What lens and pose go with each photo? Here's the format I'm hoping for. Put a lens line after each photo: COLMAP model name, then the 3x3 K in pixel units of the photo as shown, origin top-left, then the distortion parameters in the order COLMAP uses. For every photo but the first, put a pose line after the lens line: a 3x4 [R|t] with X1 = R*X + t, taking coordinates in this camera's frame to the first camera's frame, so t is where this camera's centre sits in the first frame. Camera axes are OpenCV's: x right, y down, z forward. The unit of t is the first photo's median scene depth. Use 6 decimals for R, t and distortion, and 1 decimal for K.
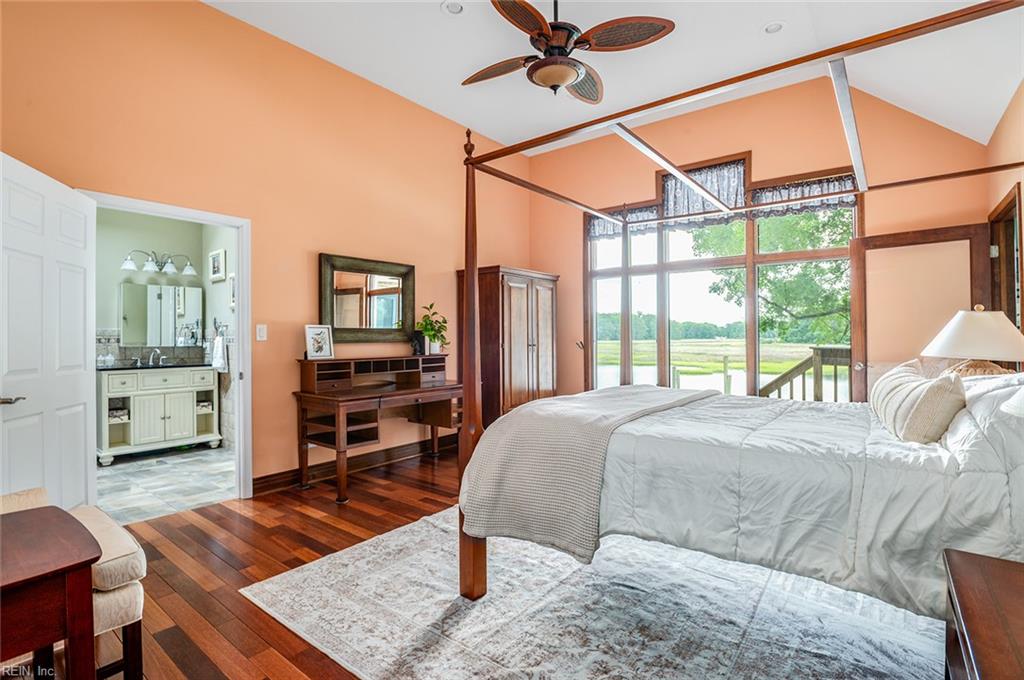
lens RADIAL K [[497.5, 0, 512.0], [0, 497.5, 340.0], [0, 0, 1]] dist [-0.001339, -0.000556]
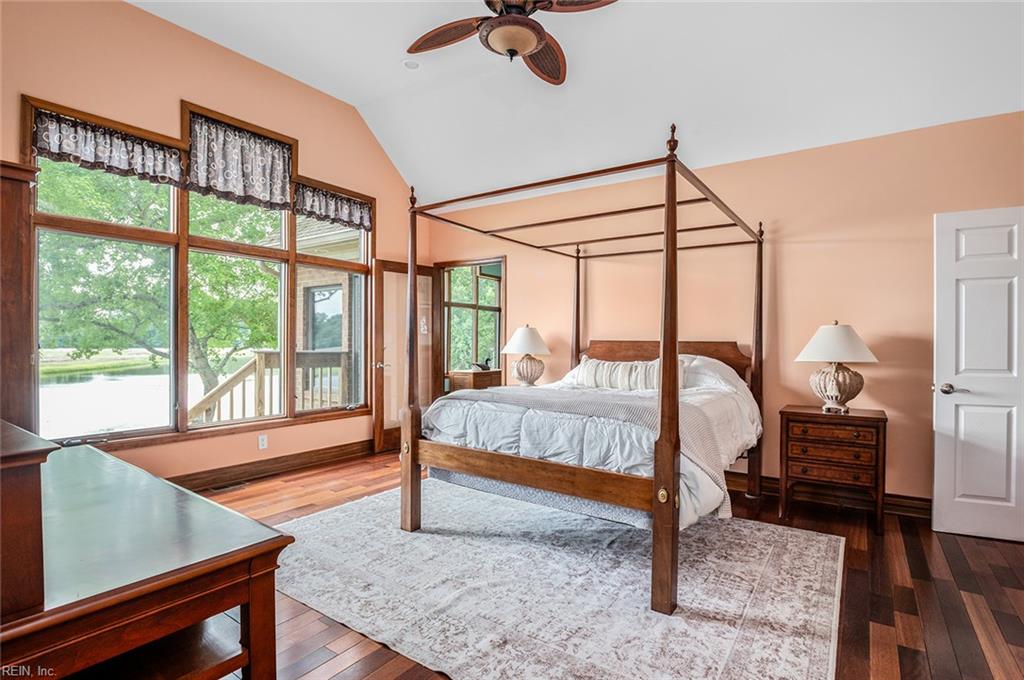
lens RADIAL K [[525.0, 0, 512.0], [0, 525.0, 340.0], [0, 0, 1]] dist [-0.005055, -0.000429]
pose [[-0.080008, 0.002343, 0.996791, -0.596916], [0.003586, 0.999991, -0.002063, -0.004350], [-0.996788, 0.003409, -0.080016, 0.767843]]
